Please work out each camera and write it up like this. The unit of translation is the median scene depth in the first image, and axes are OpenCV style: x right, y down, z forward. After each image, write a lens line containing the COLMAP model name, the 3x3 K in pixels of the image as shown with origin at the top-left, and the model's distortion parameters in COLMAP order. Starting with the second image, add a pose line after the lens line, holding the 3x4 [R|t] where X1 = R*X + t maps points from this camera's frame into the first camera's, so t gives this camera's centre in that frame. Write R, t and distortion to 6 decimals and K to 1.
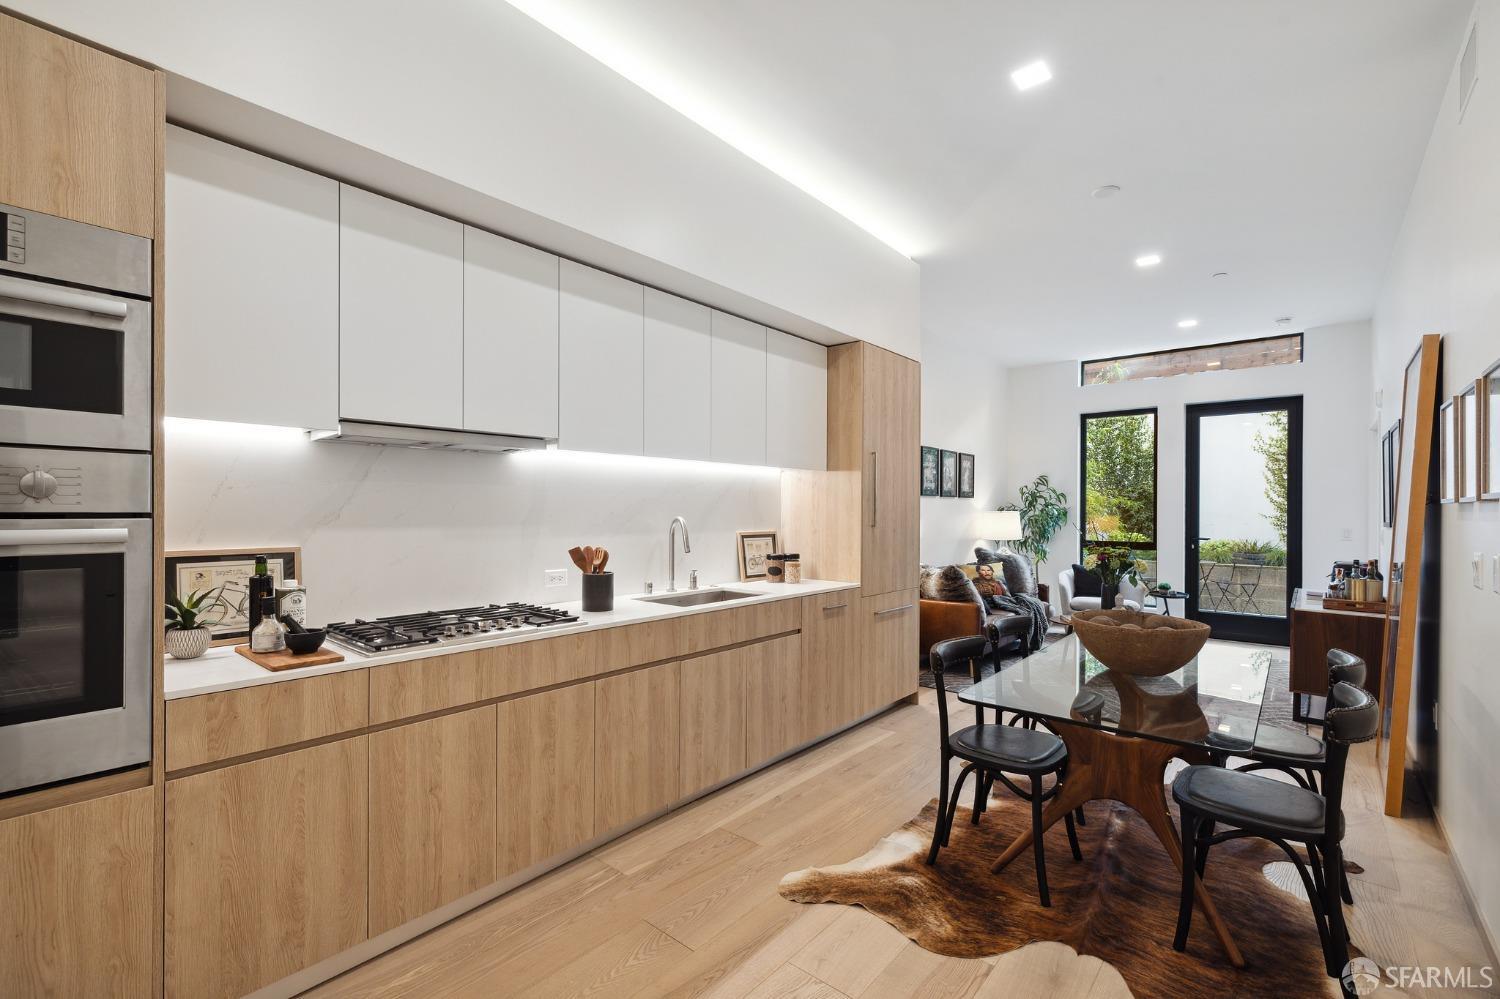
lens RADIAL K [[647.2, 0, 753.2], [0, 647.2, 510.5], [0, 0, 1]] dist [-0.000382, -0.000152]
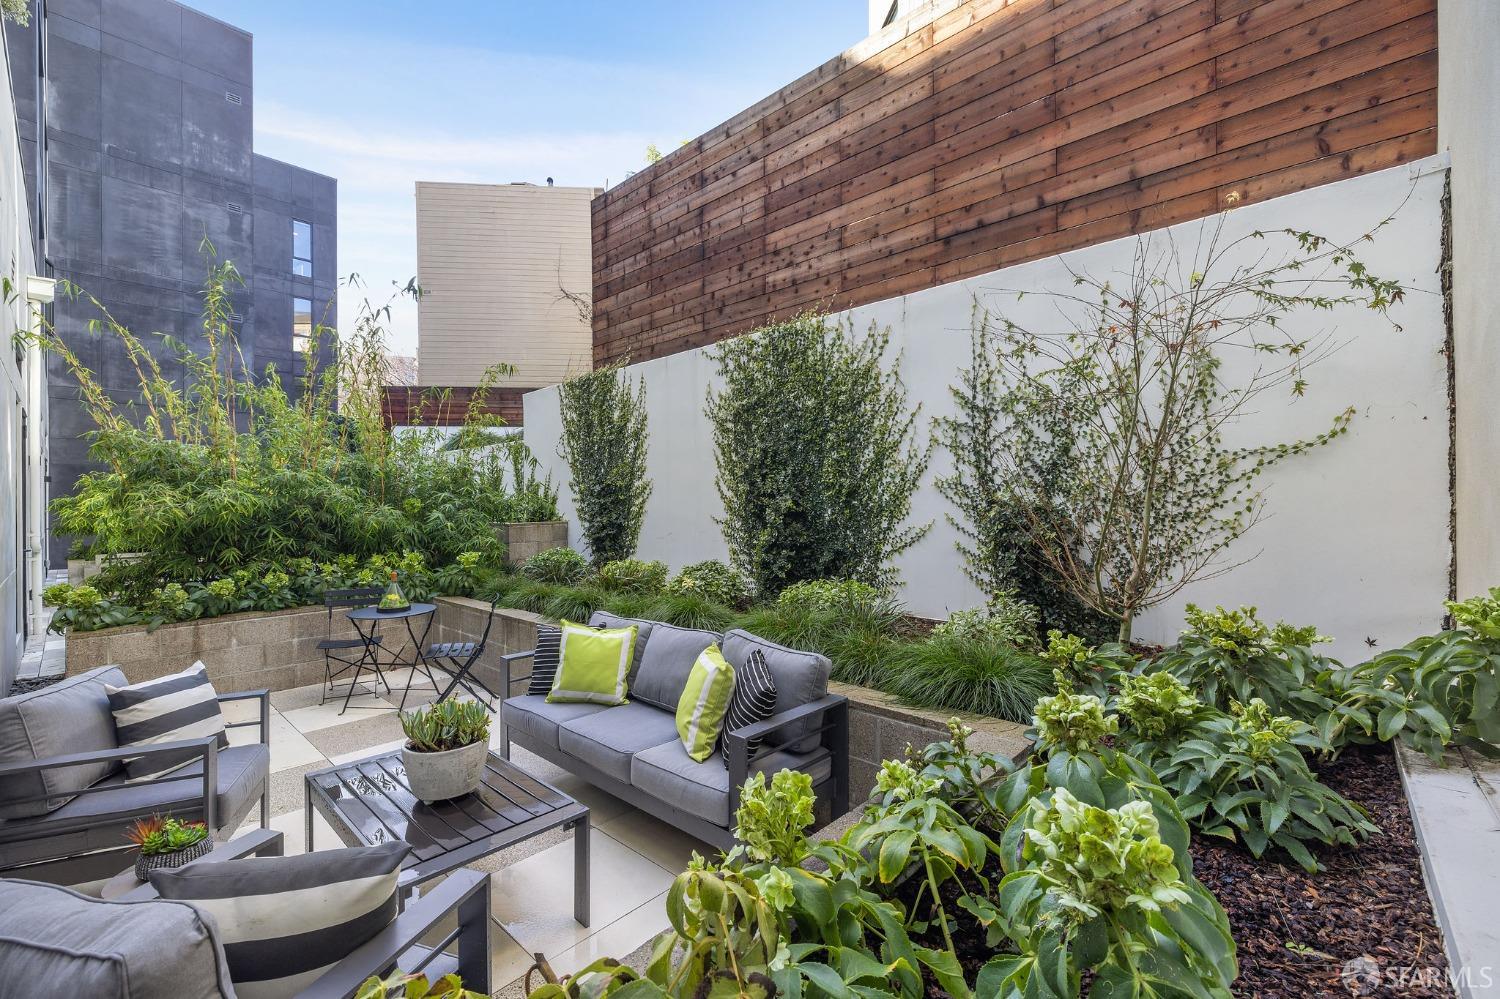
lens RADIAL K [[621.3, 0, 750.0], [0, 621.3, 499.5], [0, 0, 1]] dist [0.001337, 0.000196]
pose [[0.999305, -0.014295, -0.034441, 1.387396], [0.014171, 0.999892, -0.003865, -0.014279], [0.034492, 0.003374, 0.999399, 0.653809]]
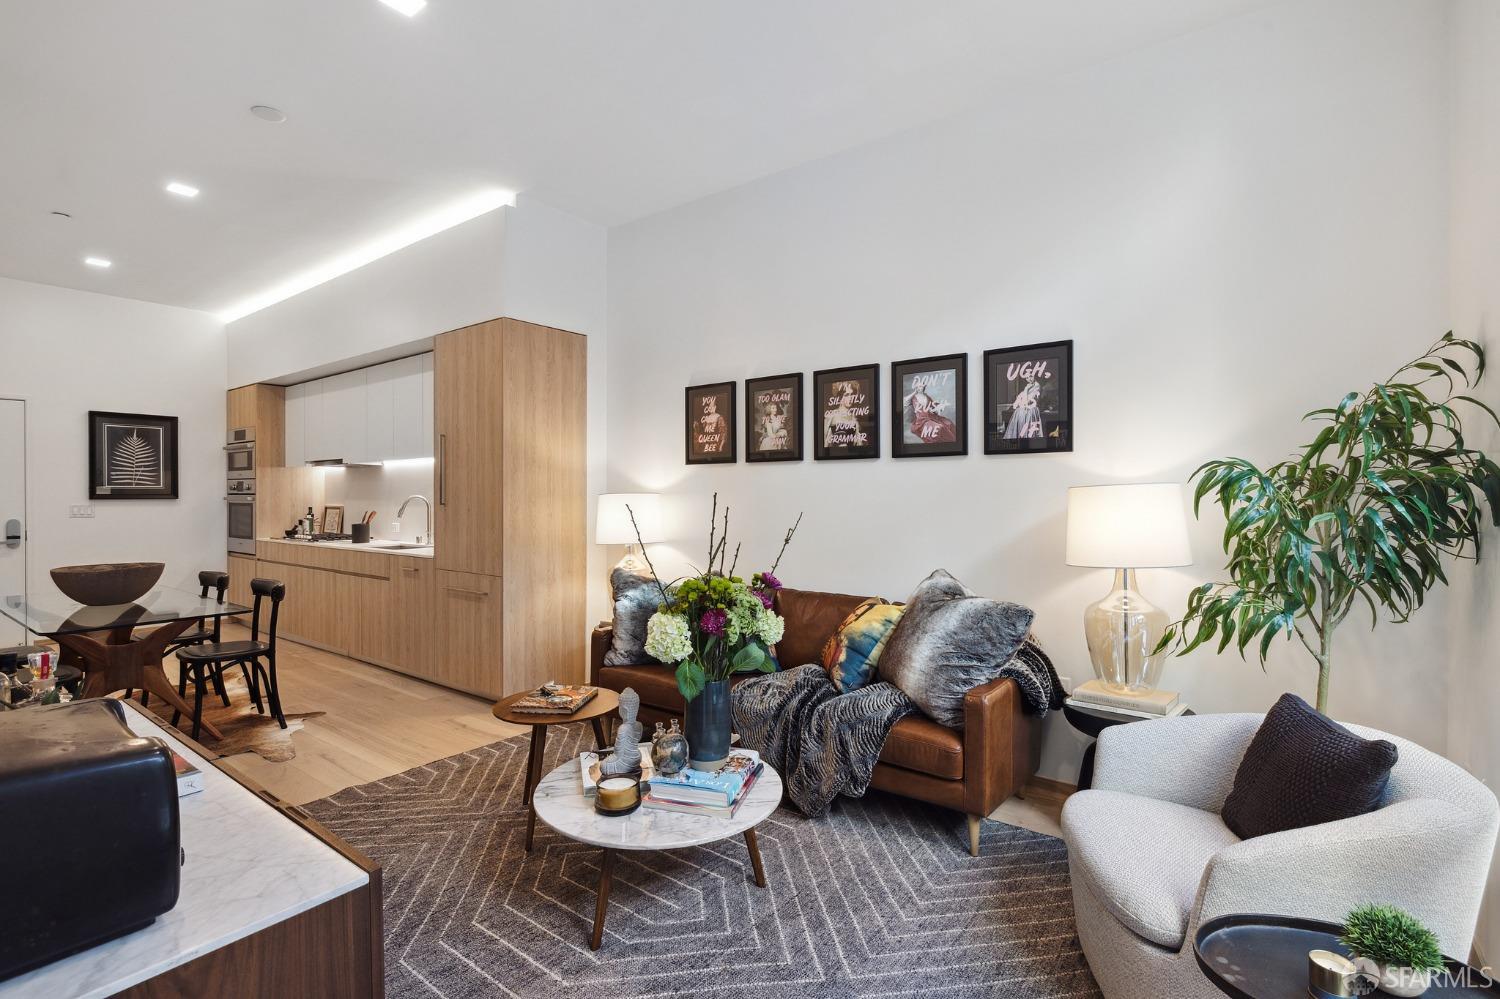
lens RADIAL K [[707.8, 0, 750.0], [0, 707.8, 499.5], [0, 0, 1]] dist [-0.000428, 0.000025]
pose [[0.062048, -0.000577, -0.998073, 0.842183], [-0.000007, 1.000000, -0.000579, 0.010775], [0.998073, 0.000043, 0.062048, 0.877217]]
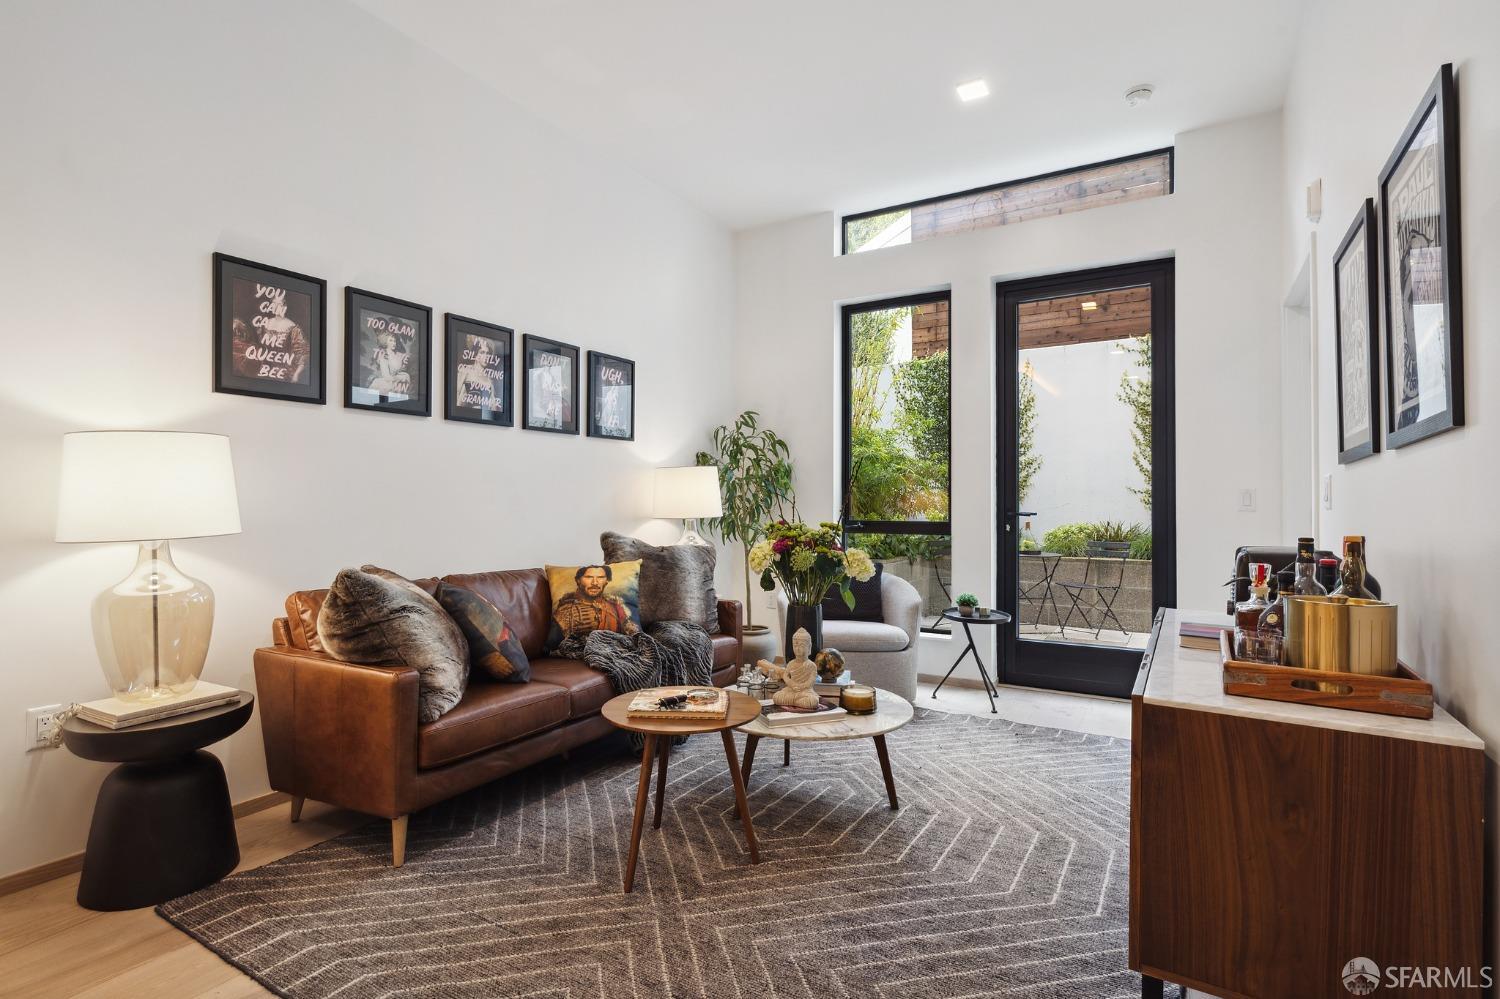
lens RADIAL K [[726.9, 0, 744.9], [0, 726.9, 494.5], [0, 0, 1]] dist [-0.002161, -0.000402]
pose [[0.987089, -0.000503, 0.160169, 0.376743], [0.002652, 0.999909, -0.013207, 0.037155], [-0.160148, 0.013462, 0.987001, 0.435567]]
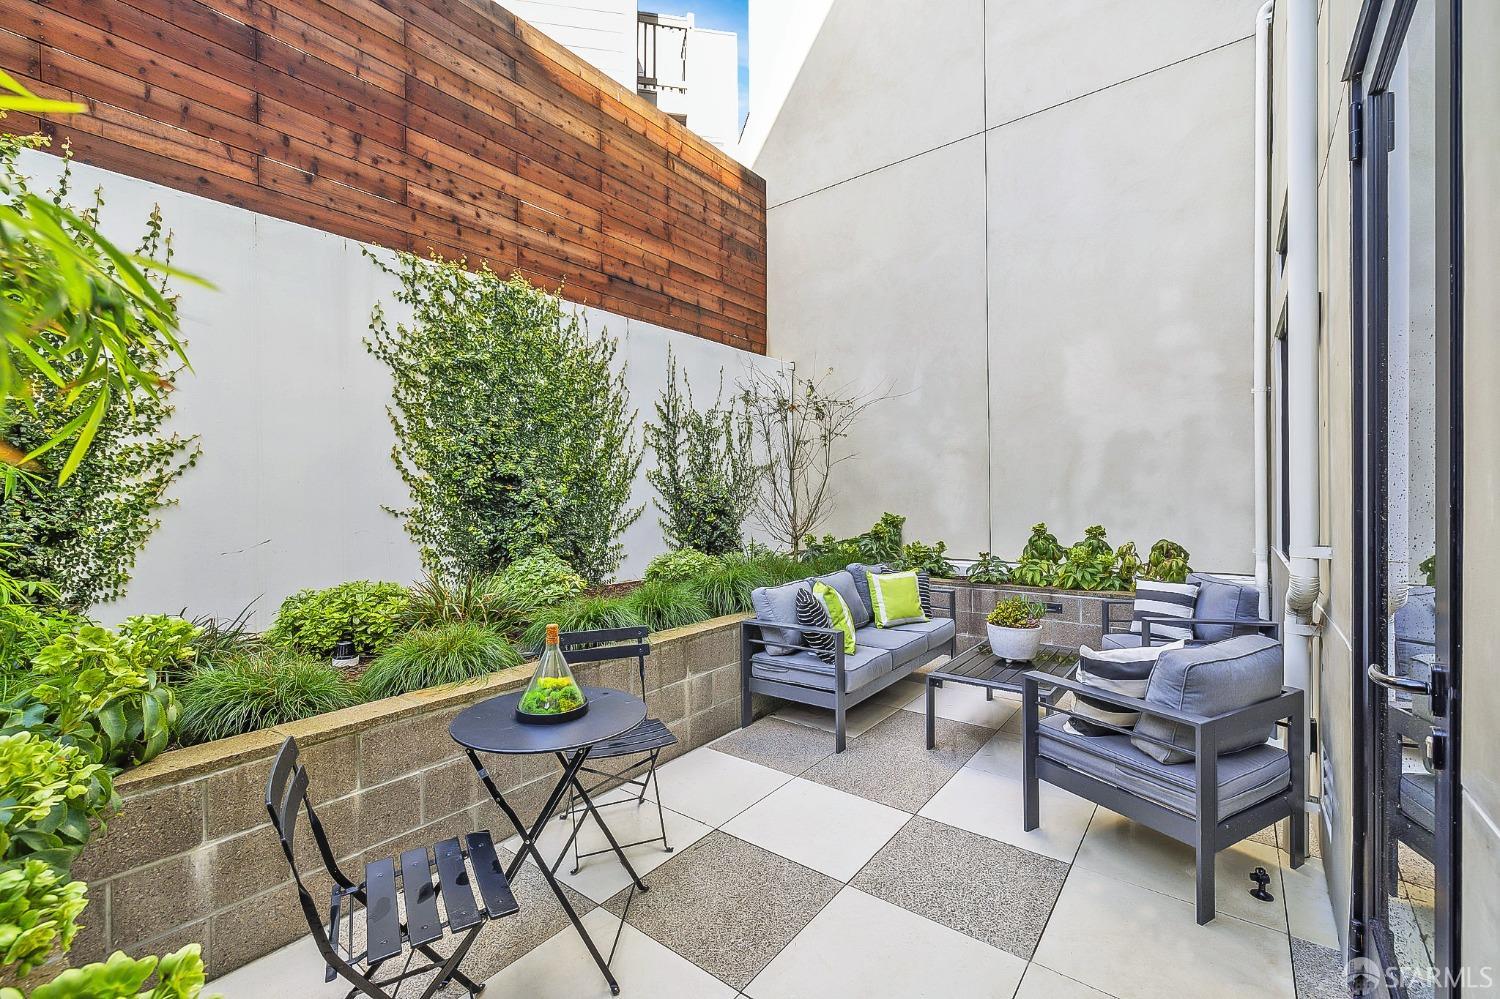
lens RADIAL K [[621.3, 0, 750.0], [0, 621.3, 499.5], [0, 0, 1]] dist [0.001337, 0.000196]
pose [[-0.044939, -0.009040, 0.998949, 0.612880], [0.011350, 0.999890, 0.009559, -0.001322], [-0.998925, 0.011767, -0.044831, 1.288855]]
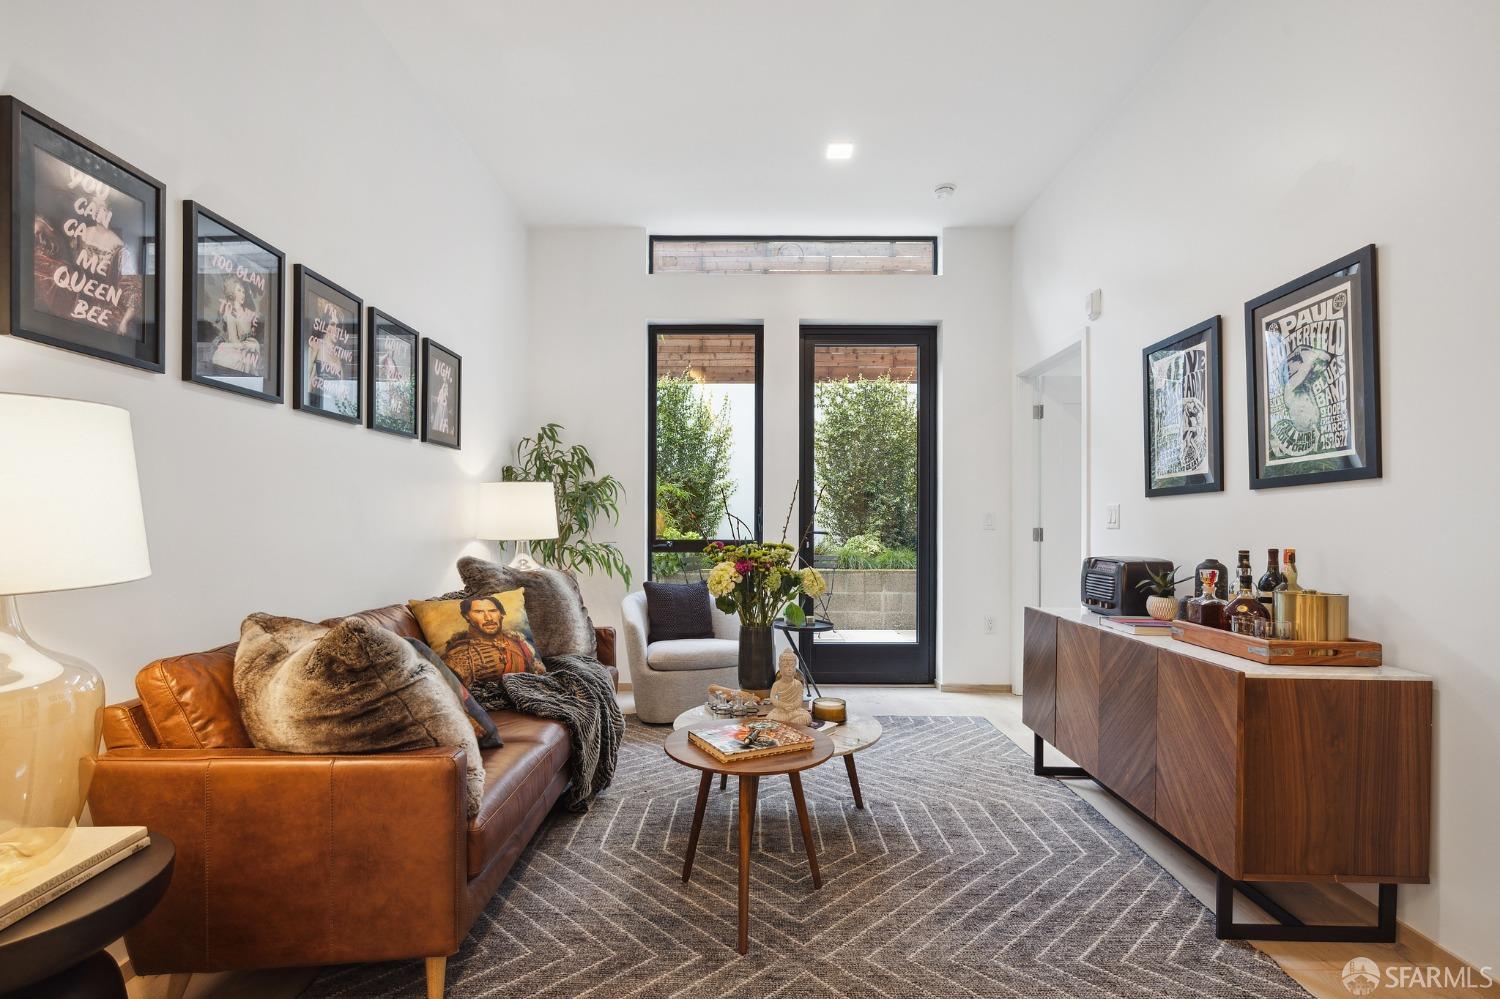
lens RADIAL K [[704.1, 0, 744.9], [0, 704.1, 519.3], [0, 0, 1]] dist [-0.002170, 0.000421]
pose [[0.767974, 0.001750, 0.640478, 0.197710], [-0.000209, 0.999997, -0.002481, 0.034979], [-0.640480, 0.001772, 0.767972, 0.544759]]
